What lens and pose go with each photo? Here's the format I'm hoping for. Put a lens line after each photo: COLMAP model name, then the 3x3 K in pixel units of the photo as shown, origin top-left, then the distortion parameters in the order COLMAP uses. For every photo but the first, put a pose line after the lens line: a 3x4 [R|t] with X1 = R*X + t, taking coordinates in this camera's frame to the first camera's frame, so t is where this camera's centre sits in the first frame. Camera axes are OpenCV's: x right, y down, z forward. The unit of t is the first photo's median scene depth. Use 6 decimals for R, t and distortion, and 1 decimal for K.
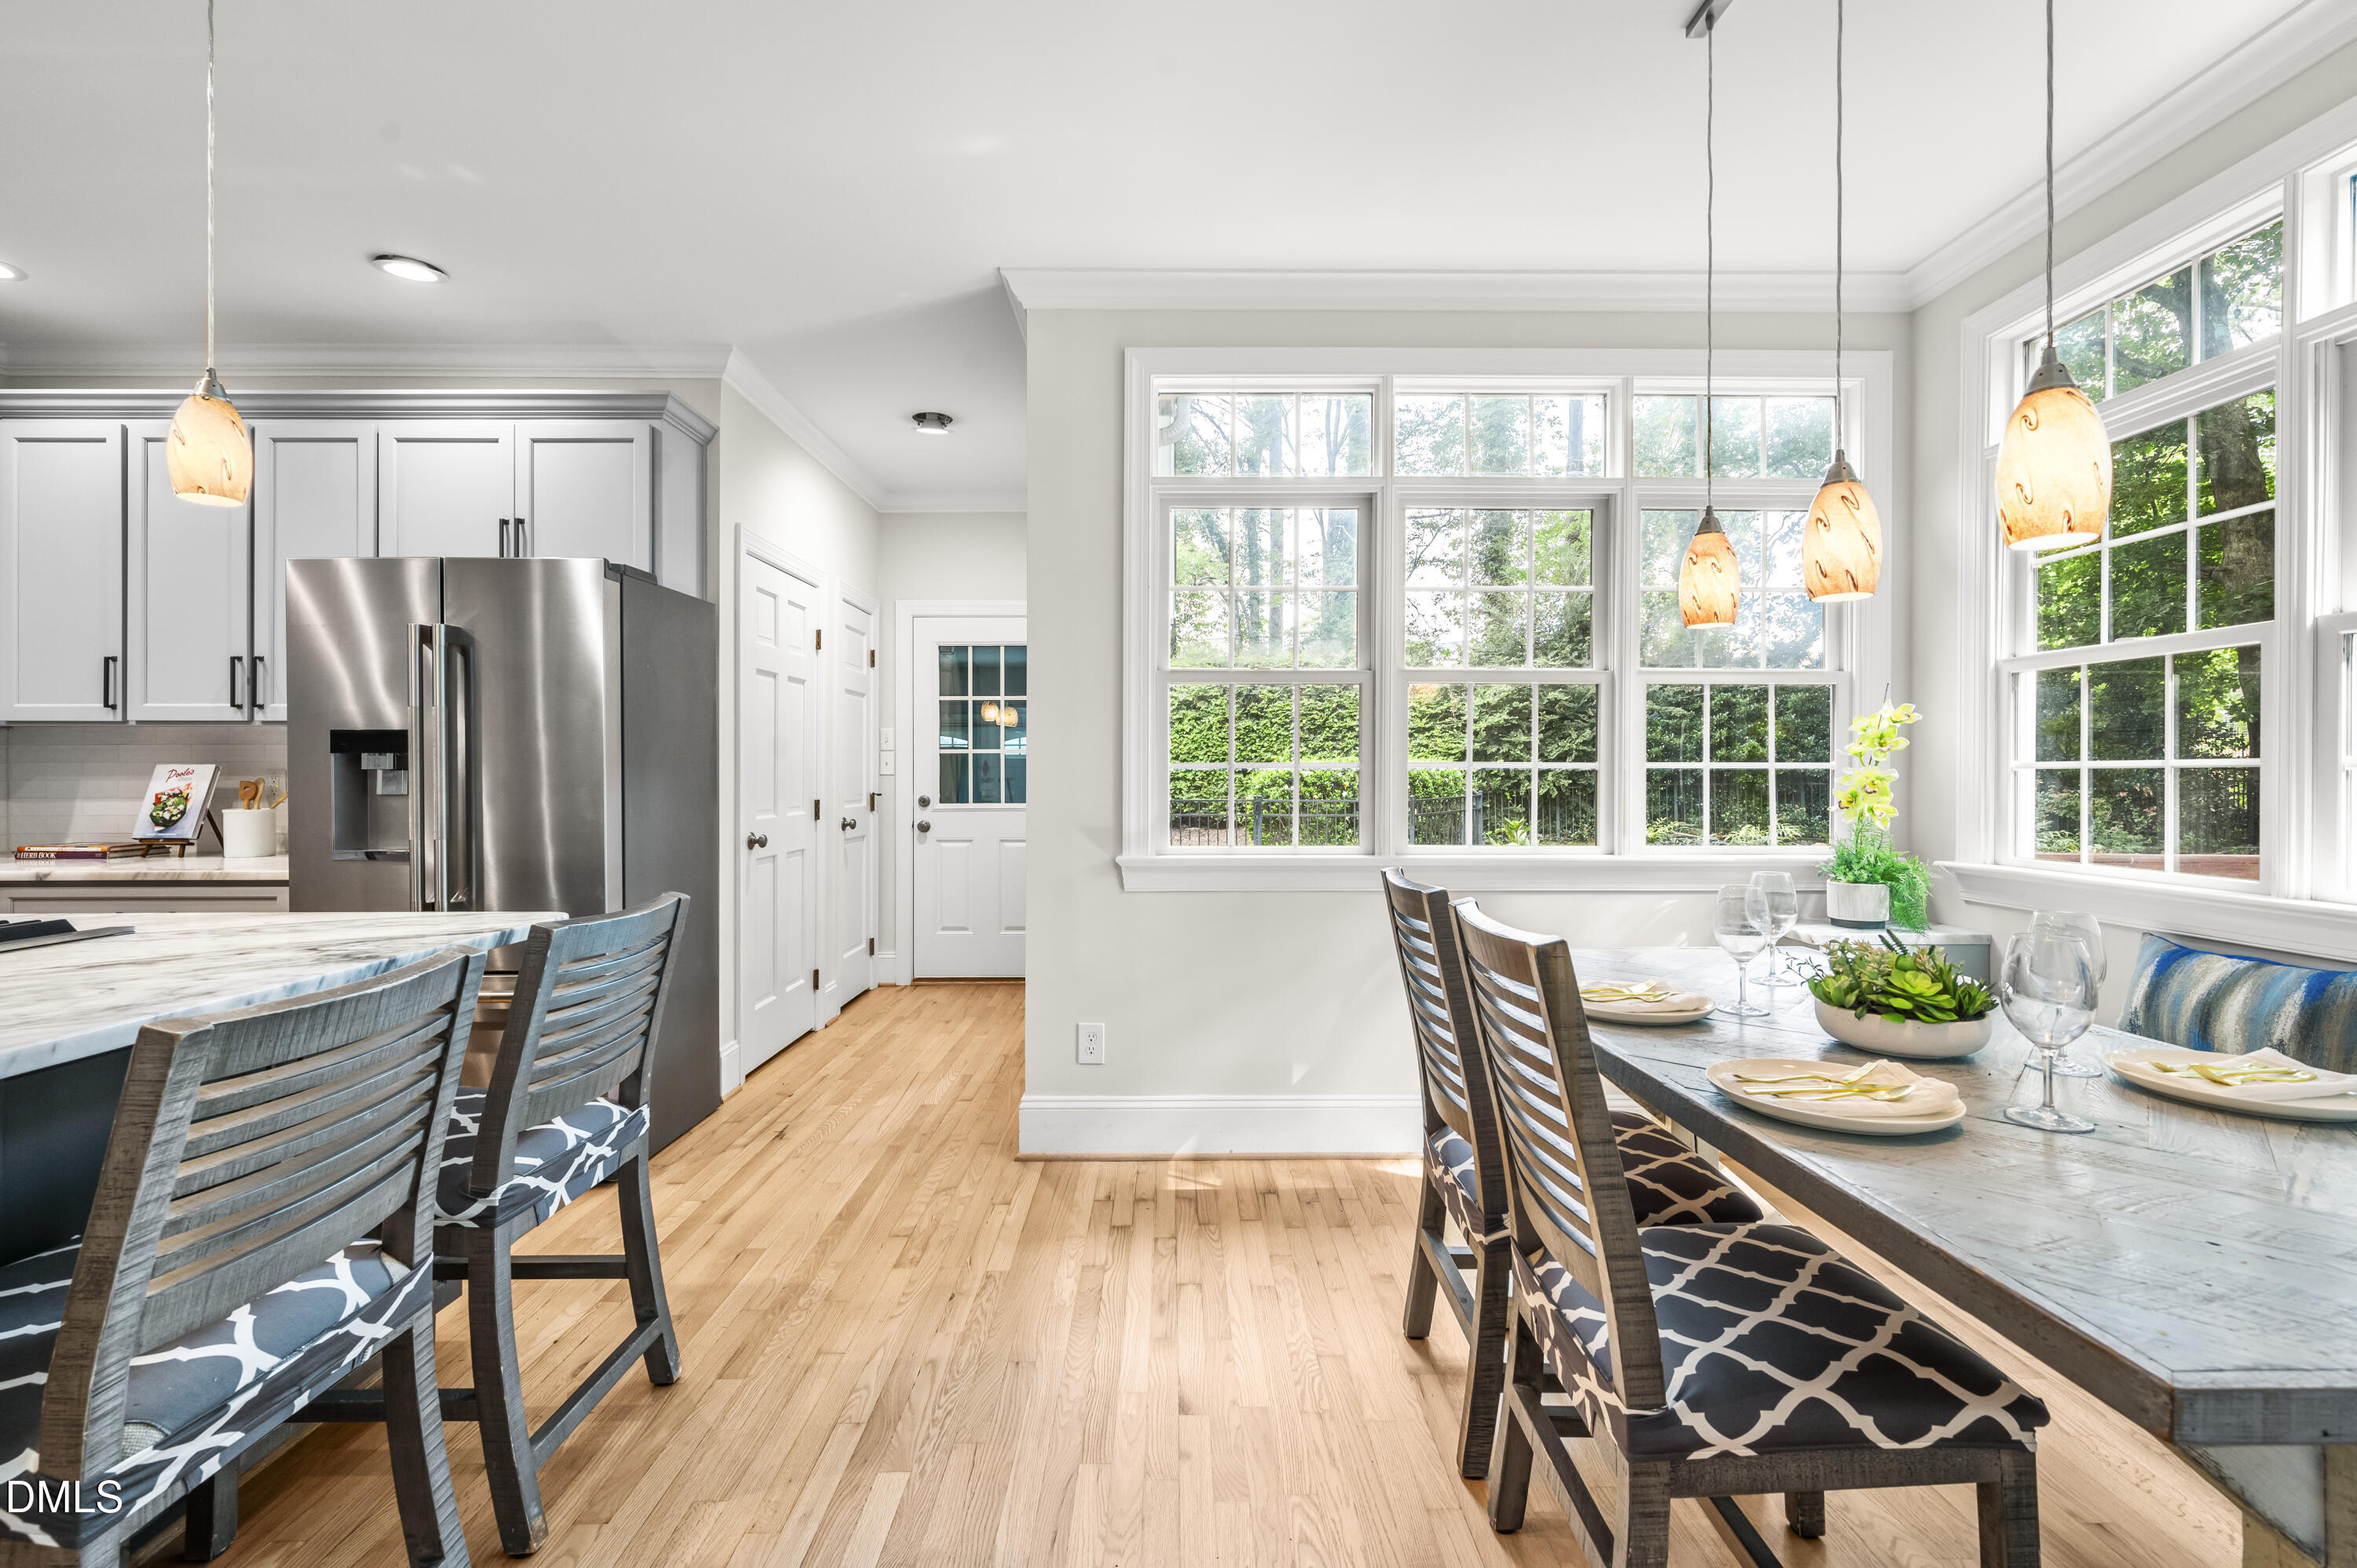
lens RADIAL K [[1029.0, 0, 1178.6], [0, 1029.0, 771.9], [0, 0, 1]] dist [0.001917, 0.000755]
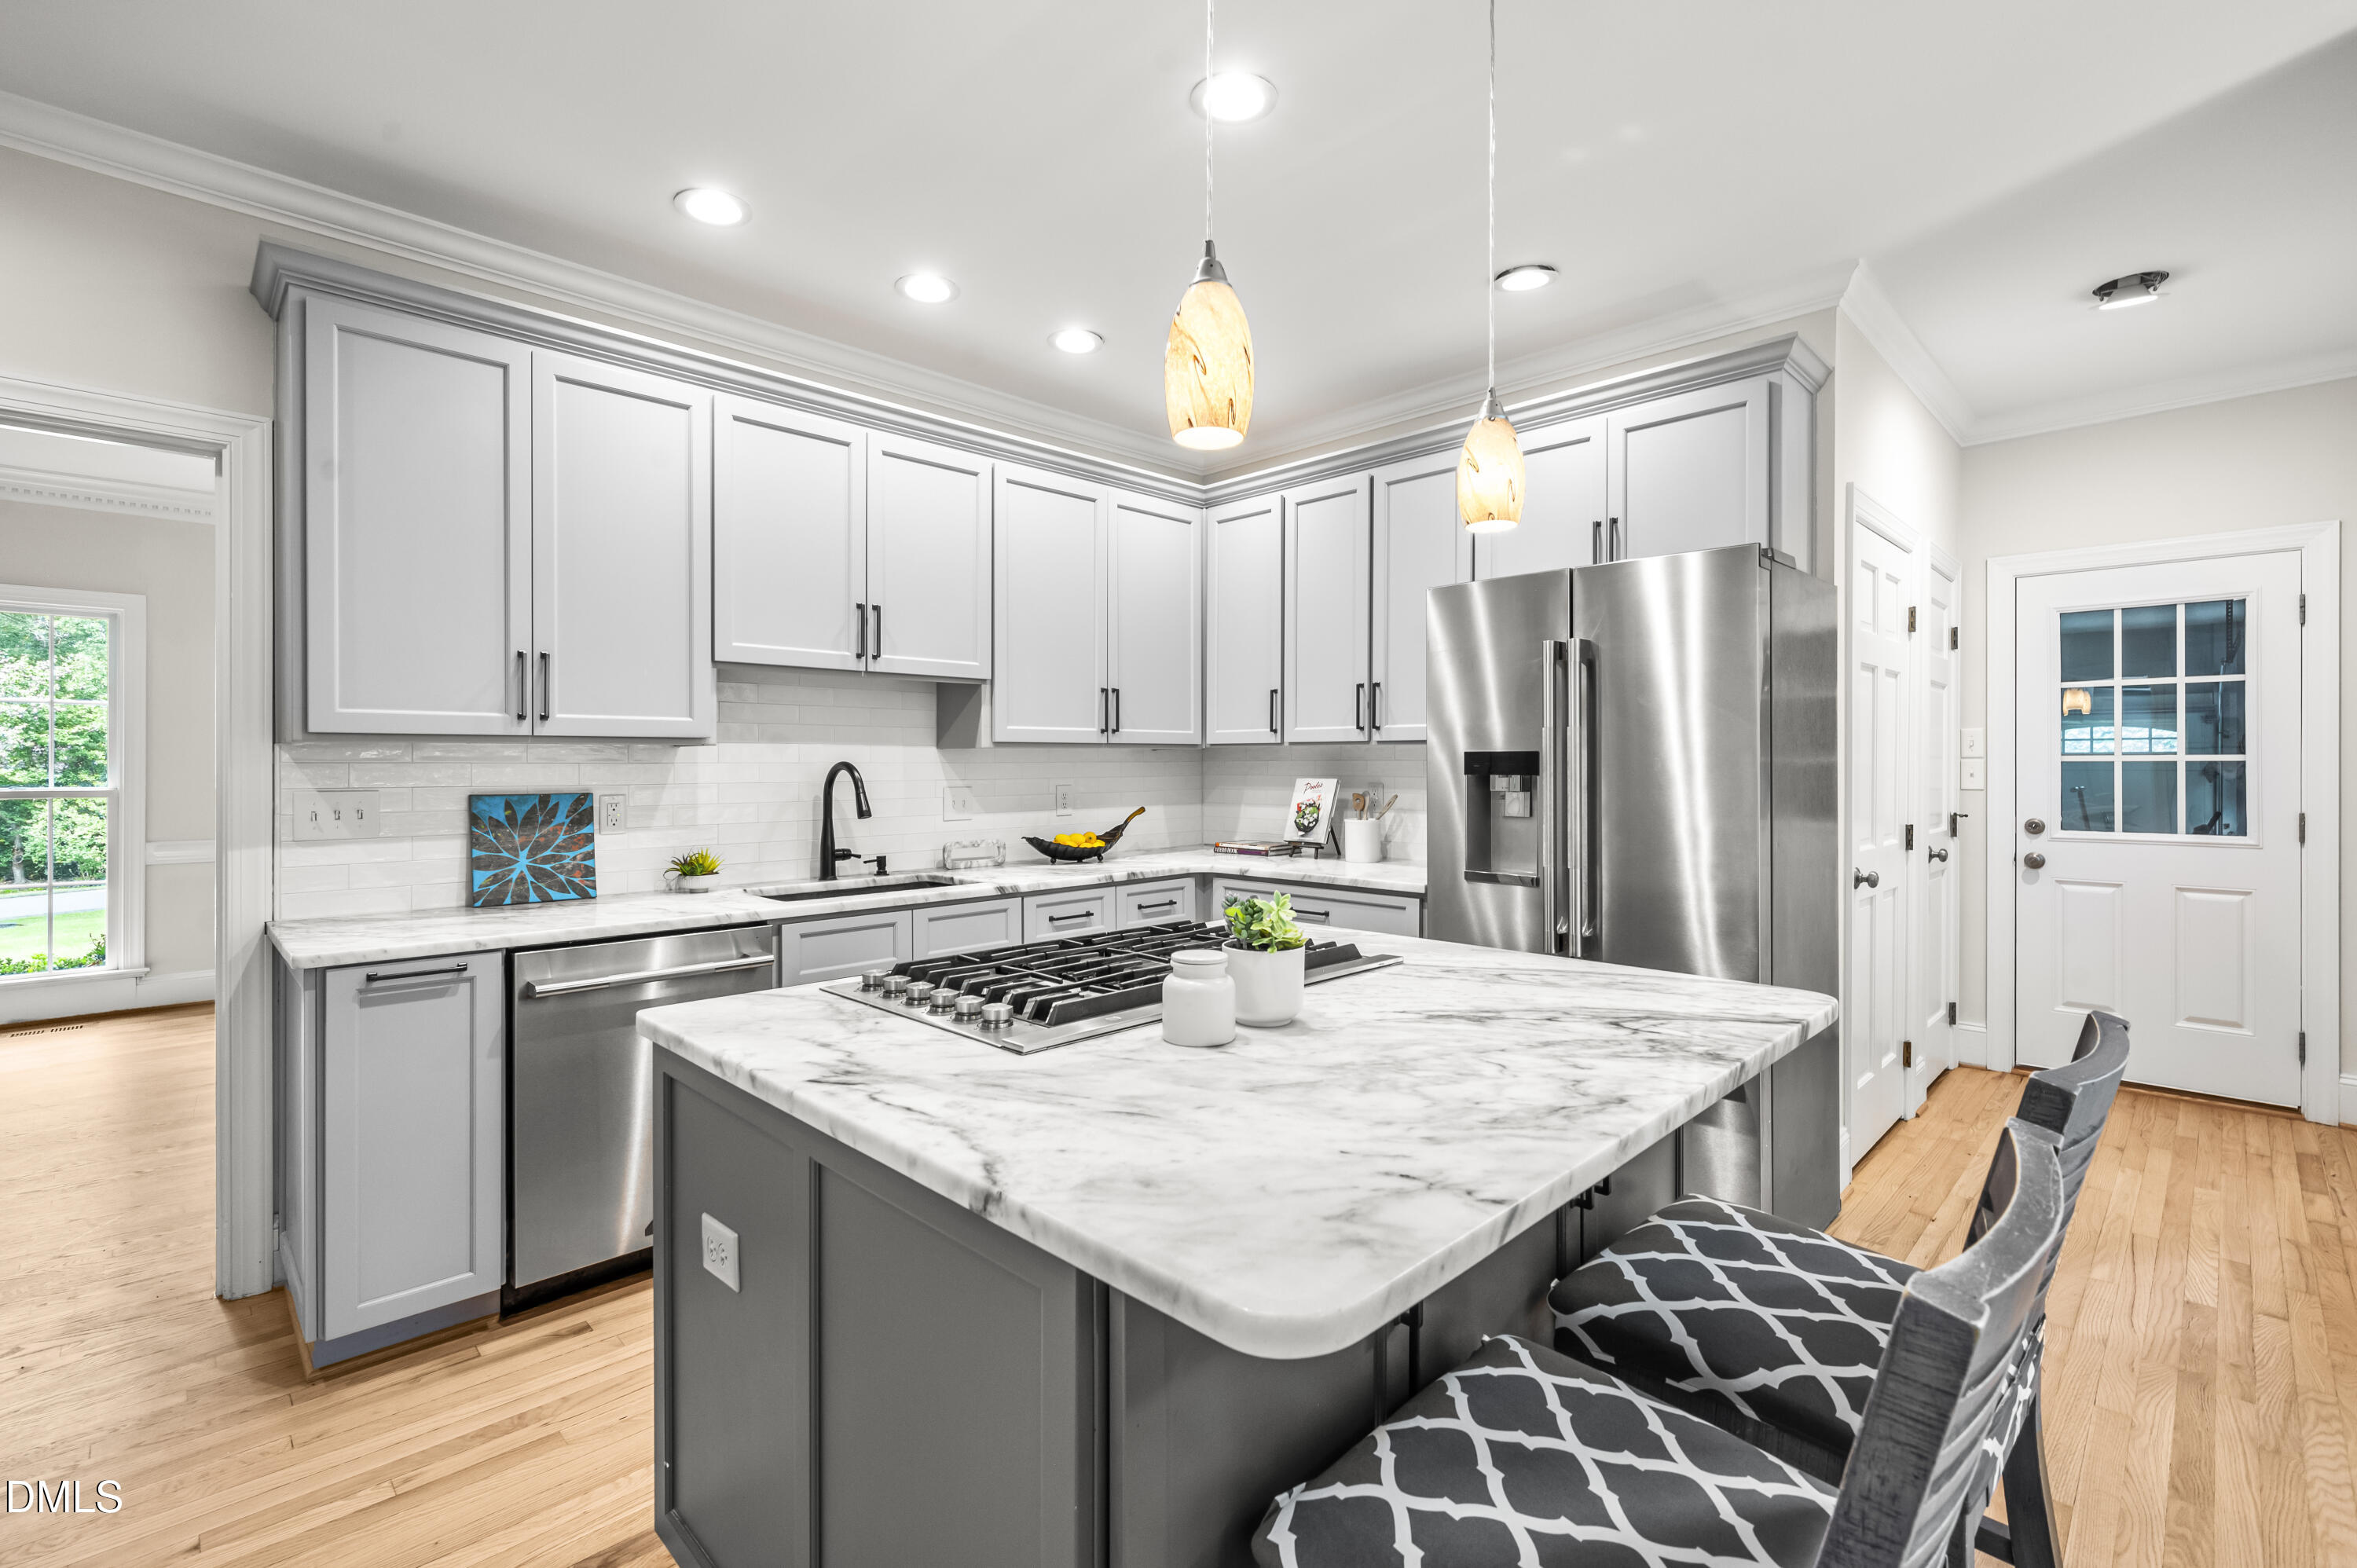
lens RADIAL K [[1044.4, 0, 1173.1], [0, 1044.4, 765.9], [0, 0, 1]] dist [0.001920, 0.000246]
pose [[0.700433, 0.002474, -0.713714, -0.239296], [-0.002649, 0.999996, 0.000866, -0.022612], [0.713714, 0.001284, 0.700437, 0.060154]]
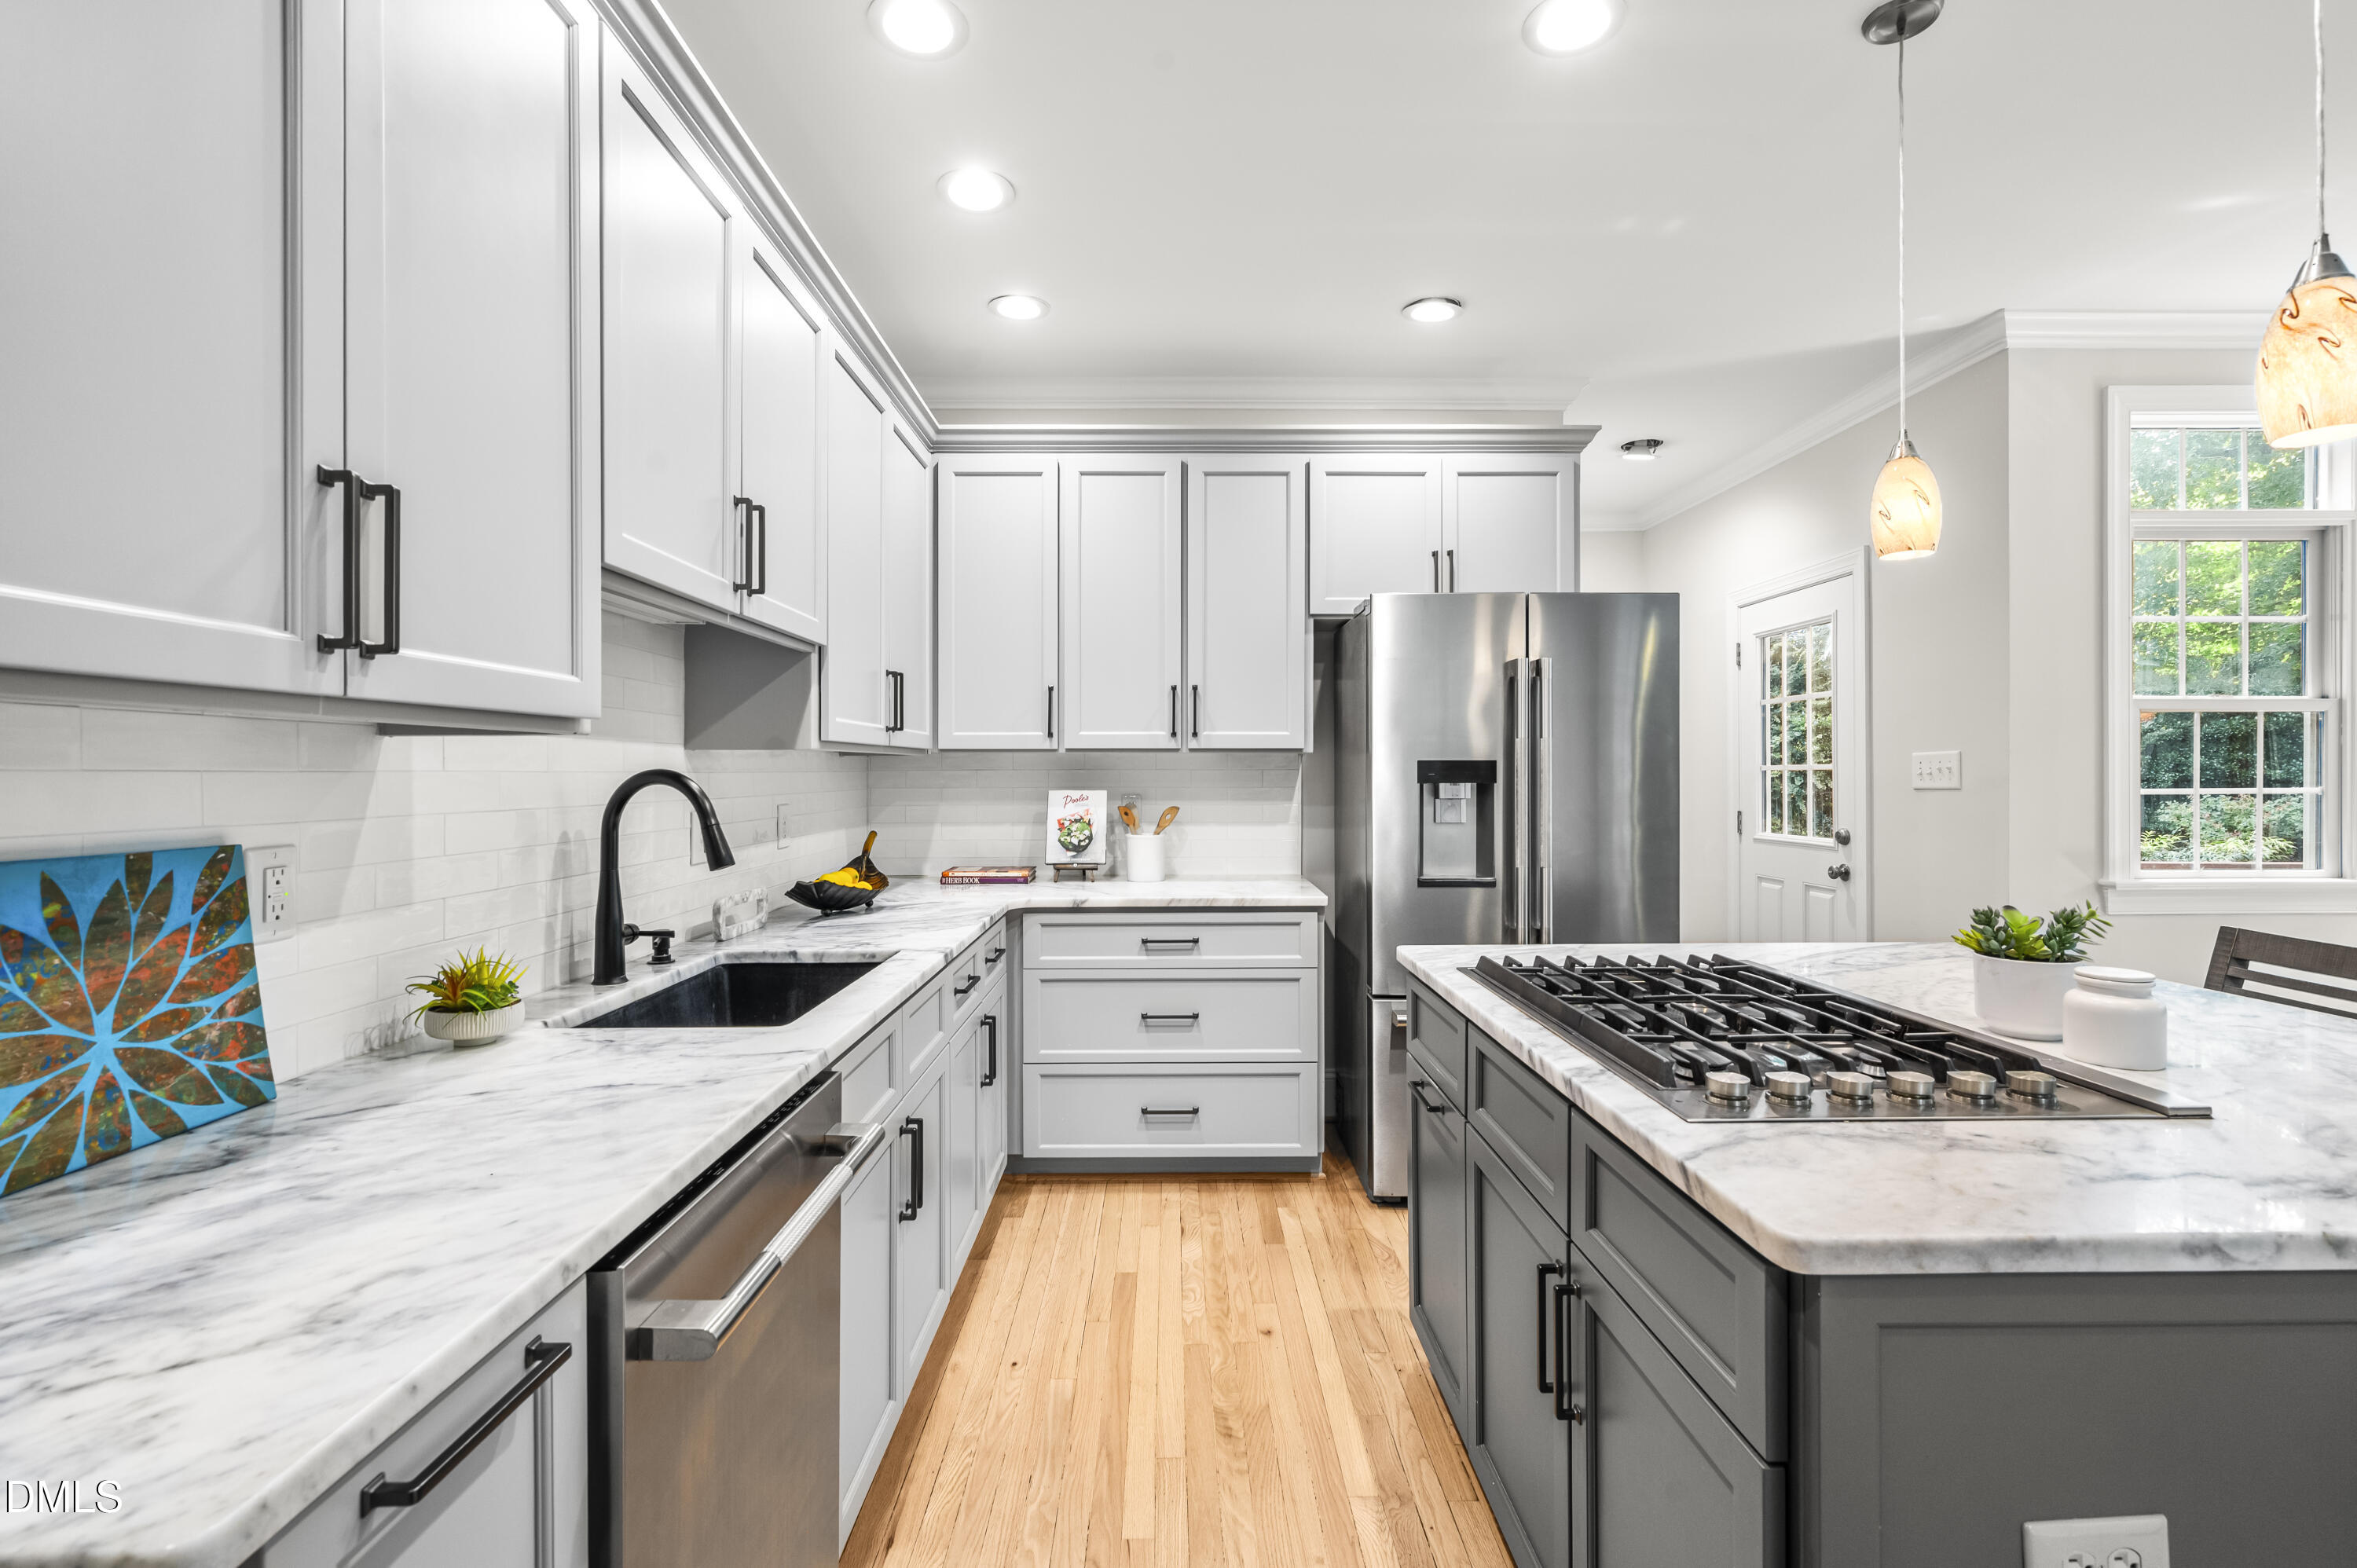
lens RADIAL K [[1044.4, 0, 1172.2], [0, 1044.4, 769.7], [0, 0, 1]] dist [0.001920, 0.000246]
pose [[0.999982, -0.002531, 0.005384, -0.893122], [0.002574, 0.999965, -0.007956, -0.019748], [-0.005364, 0.007970, 0.999954, -0.032279]]
